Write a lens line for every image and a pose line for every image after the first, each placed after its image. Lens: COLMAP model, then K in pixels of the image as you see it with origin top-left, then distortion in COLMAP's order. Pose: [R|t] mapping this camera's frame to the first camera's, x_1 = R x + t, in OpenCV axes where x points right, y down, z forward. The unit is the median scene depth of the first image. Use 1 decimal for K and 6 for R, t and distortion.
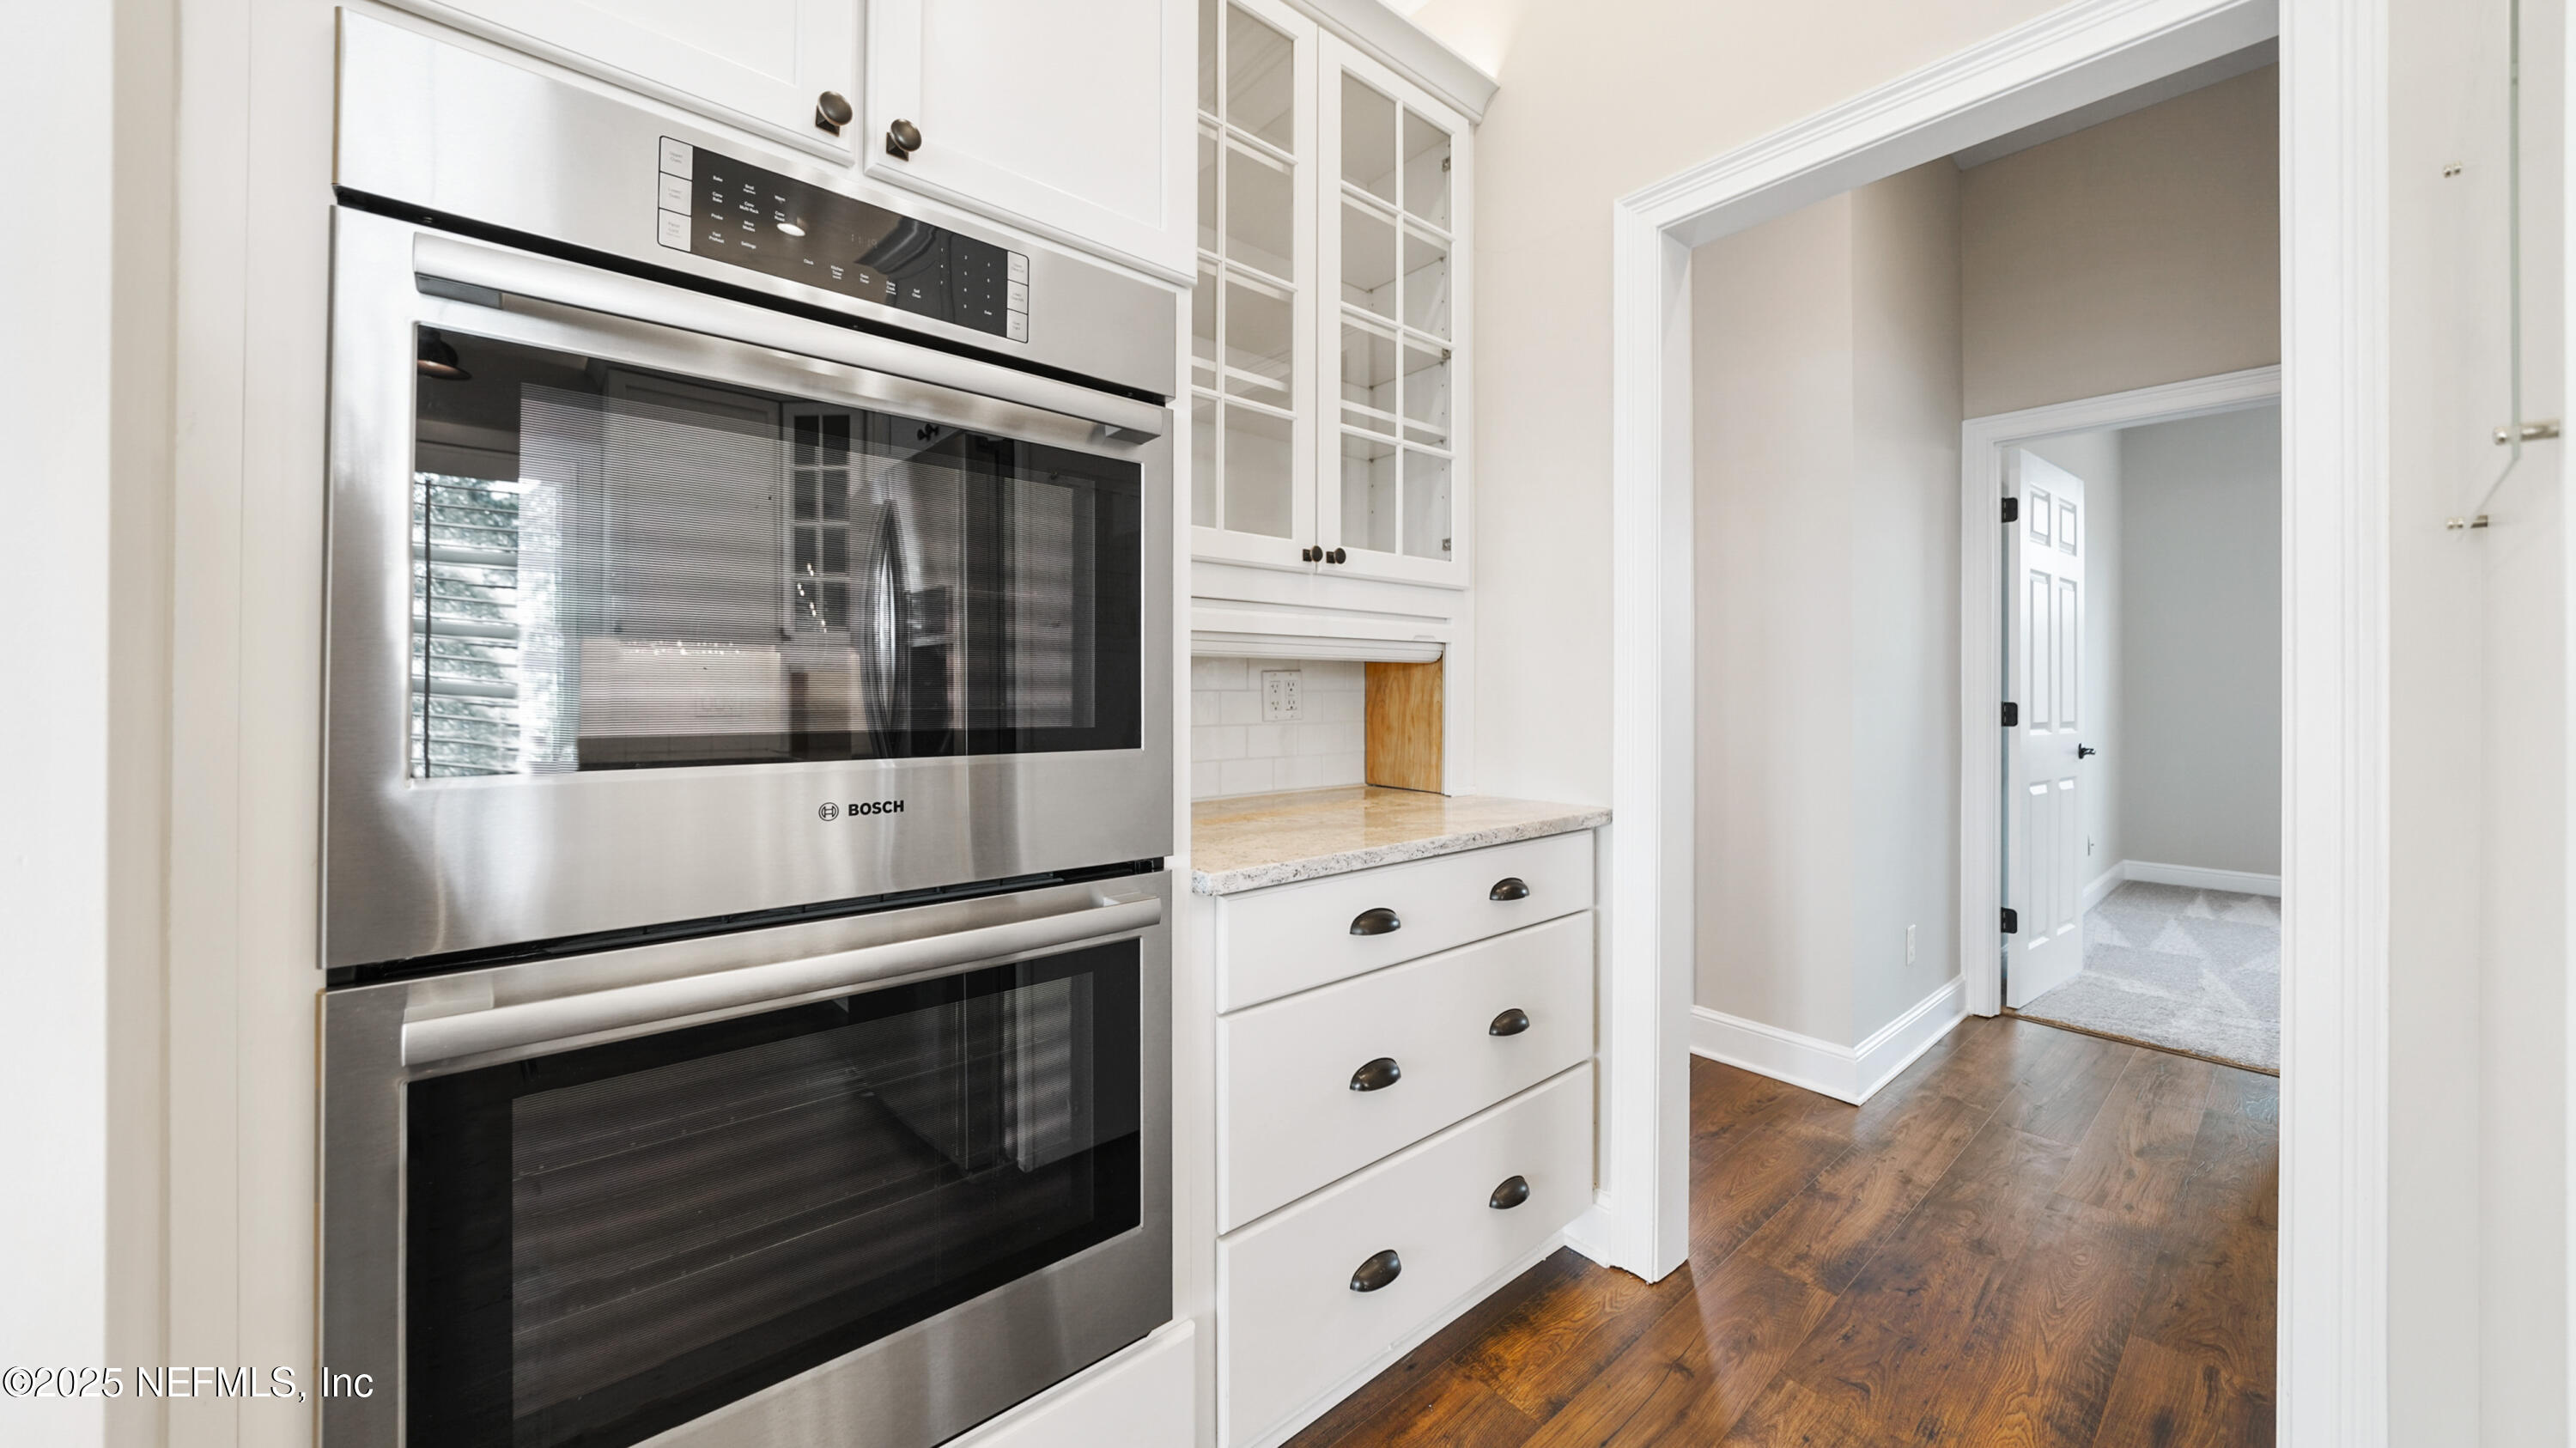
lens RADIAL K [[904.3, 0, 1277.1], [0, 904.3, 700.0], [0, 0, 1]] dist [0.001806, 0.000852]
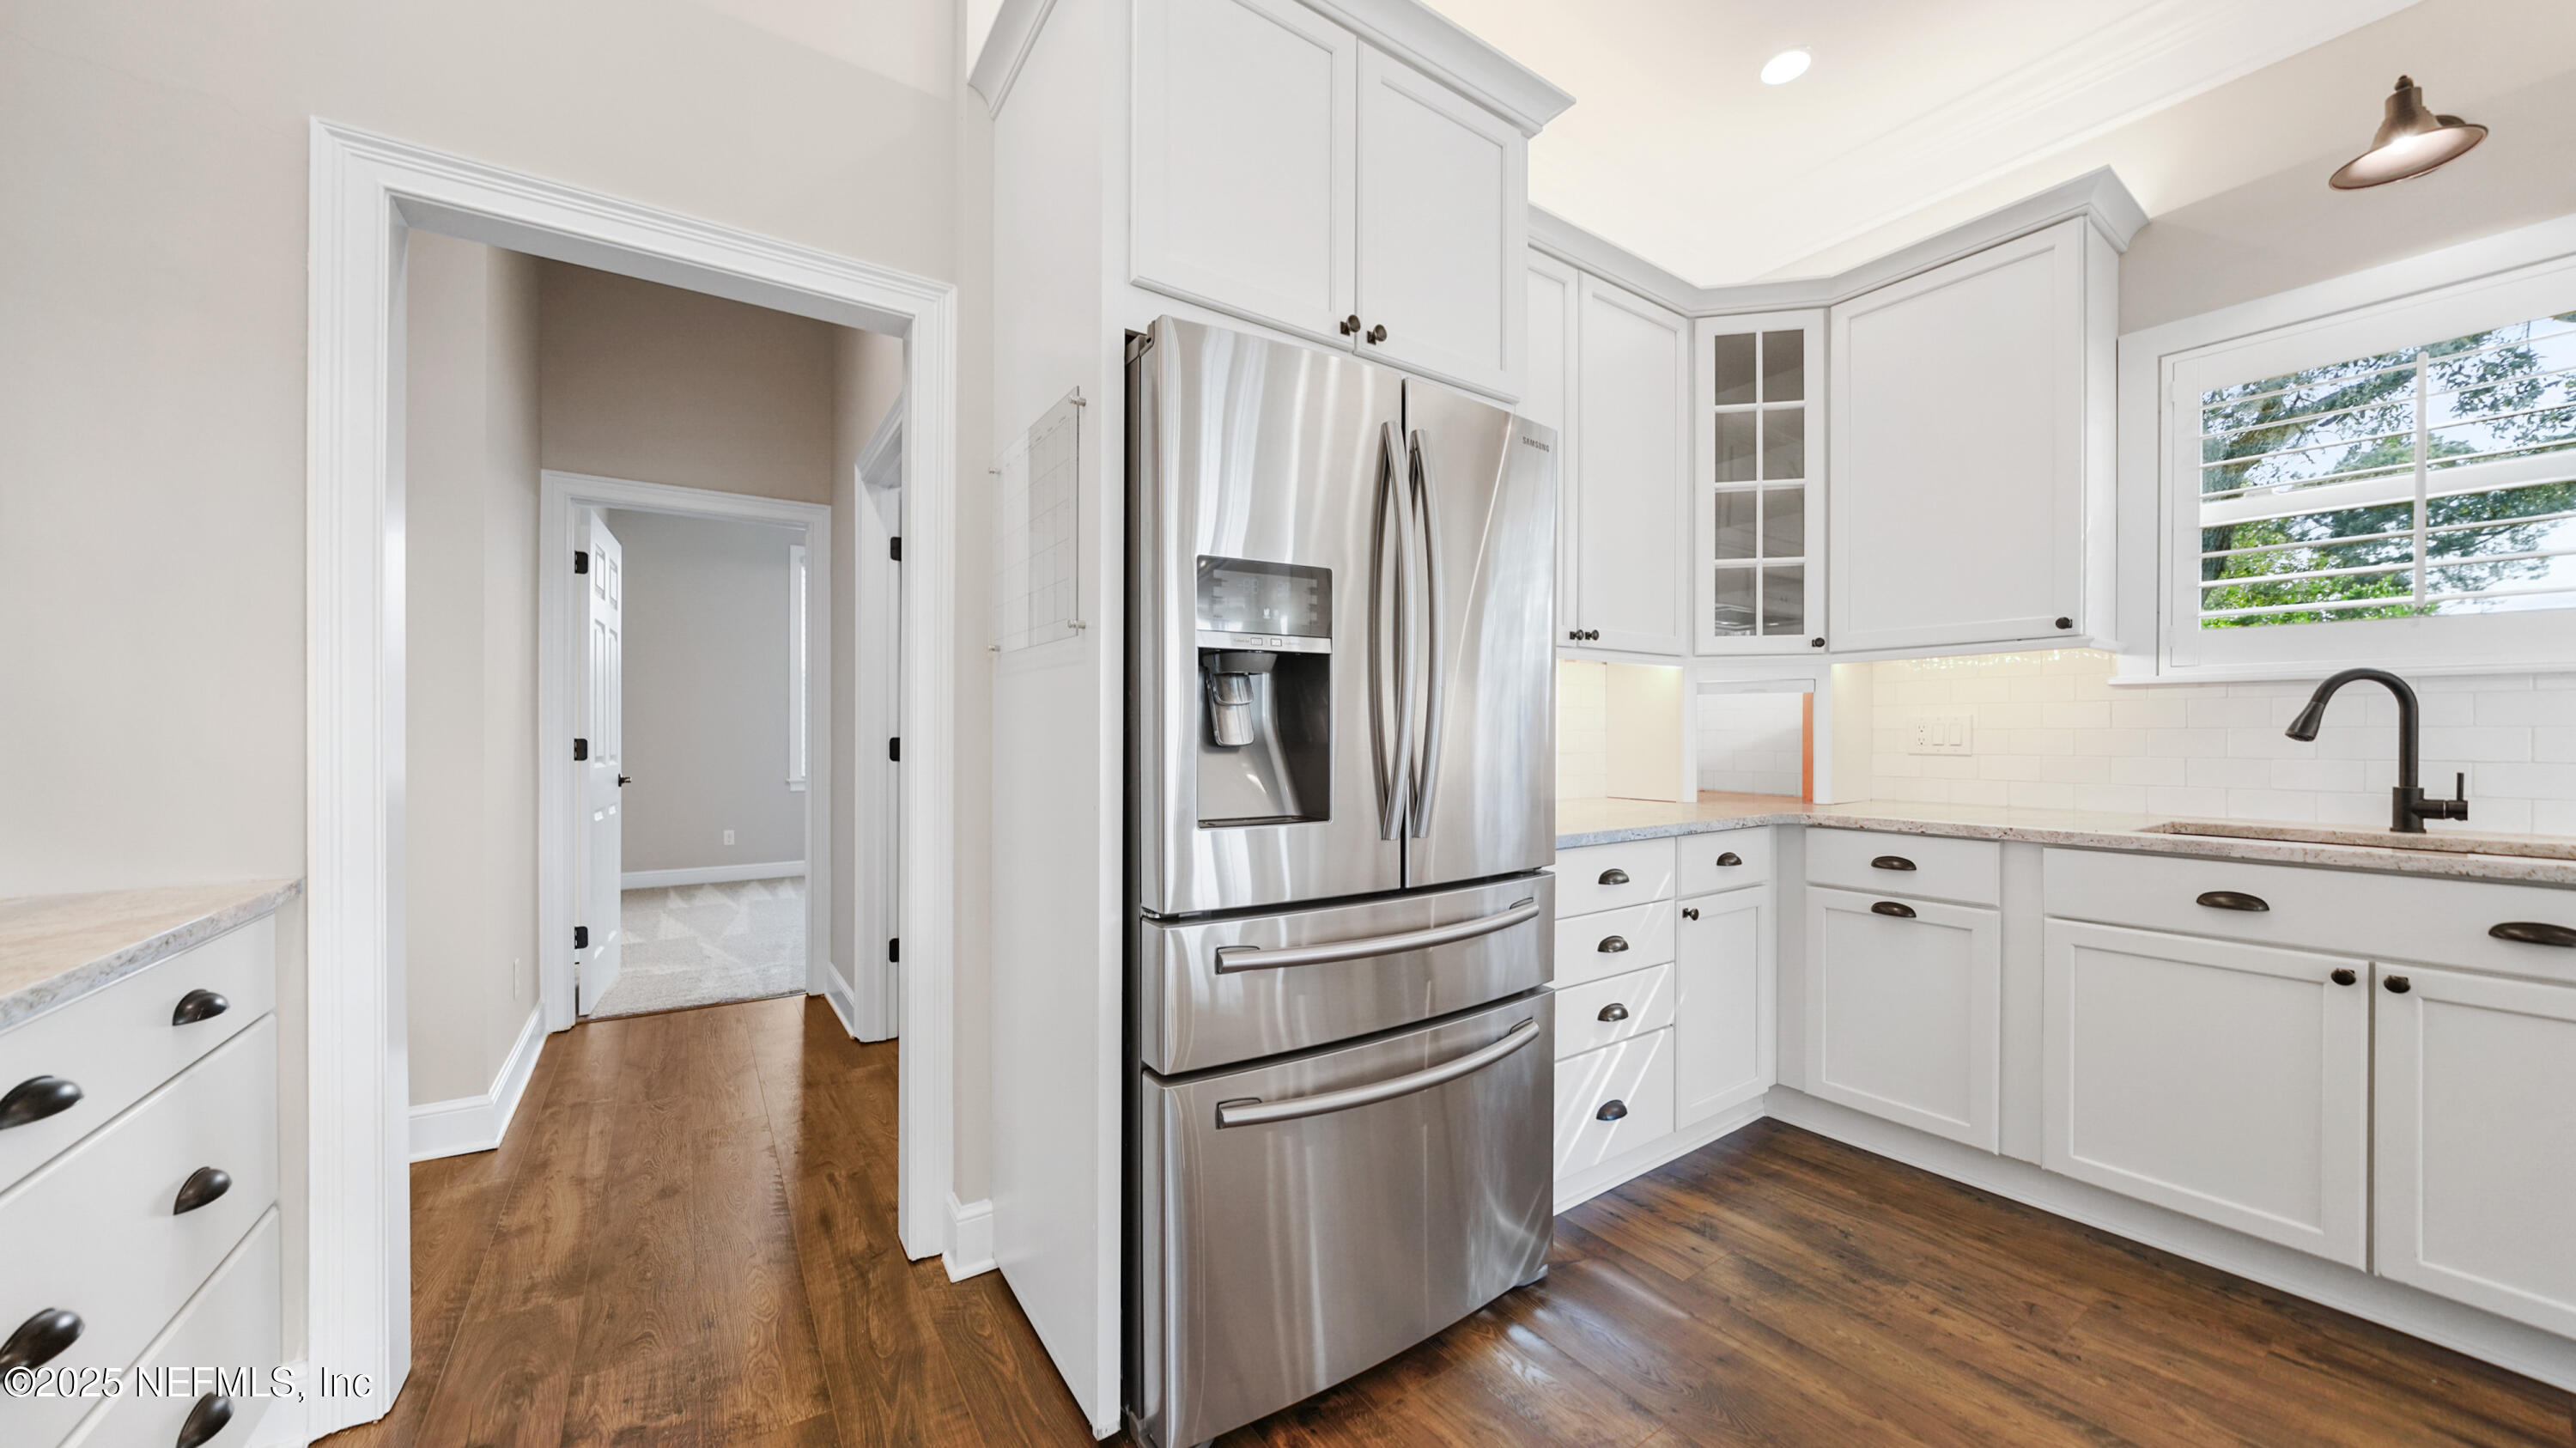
lens RADIAL K [[904.3, 0, 1290.9], [0, 904.3, 742.5], [0, 0, 1]] dist [0.001806, 0.000852]
pose [[0.103728, -0.004461, 0.994596, -0.305989], [-0.010200, 0.999933, 0.005548, -0.011659], [-0.994553, -0.010721, 0.103675, 0.047749]]
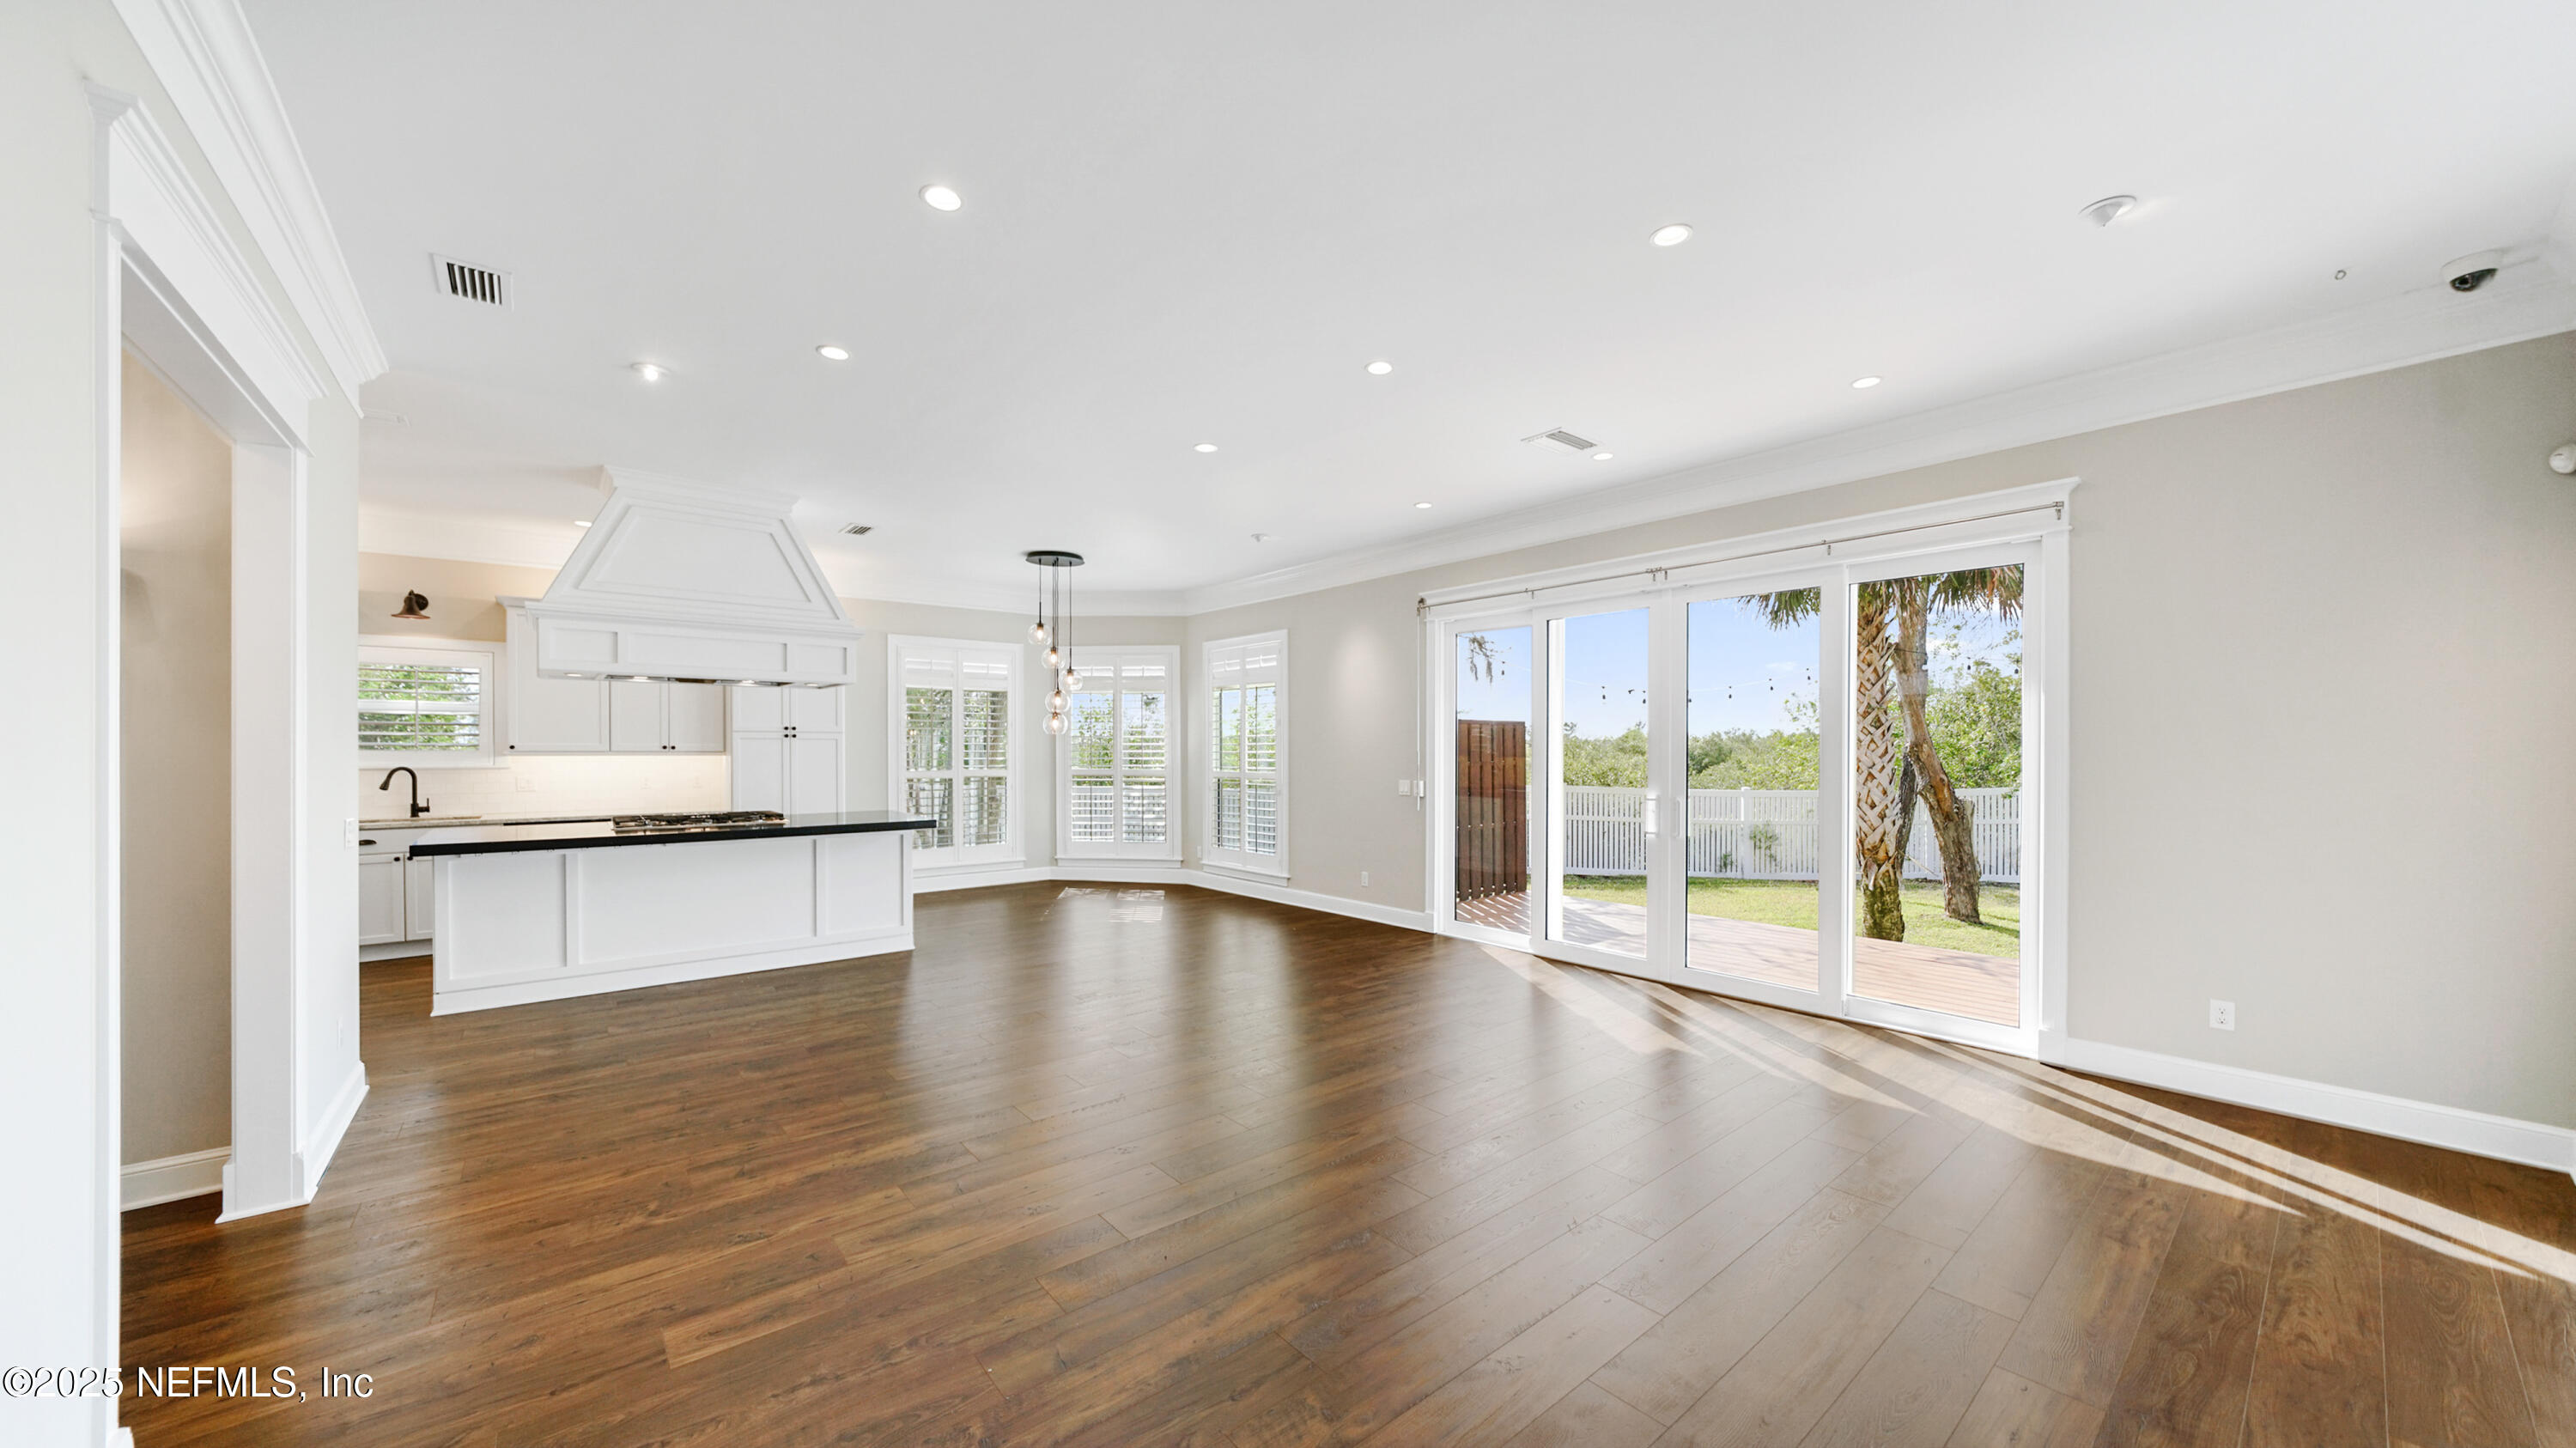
lens RADIAL K [[904.3, 0, 1281.2], [0, 904.3, 742.9], [0, 0, 1]] dist [0.001806, 0.000852]
pose [[-0.999540, 0.000746, 0.030329, -2.344290], [0.000504, 0.999968, -0.008015, -0.155351], [-0.030334, -0.007996, -0.999508, 2.039563]]
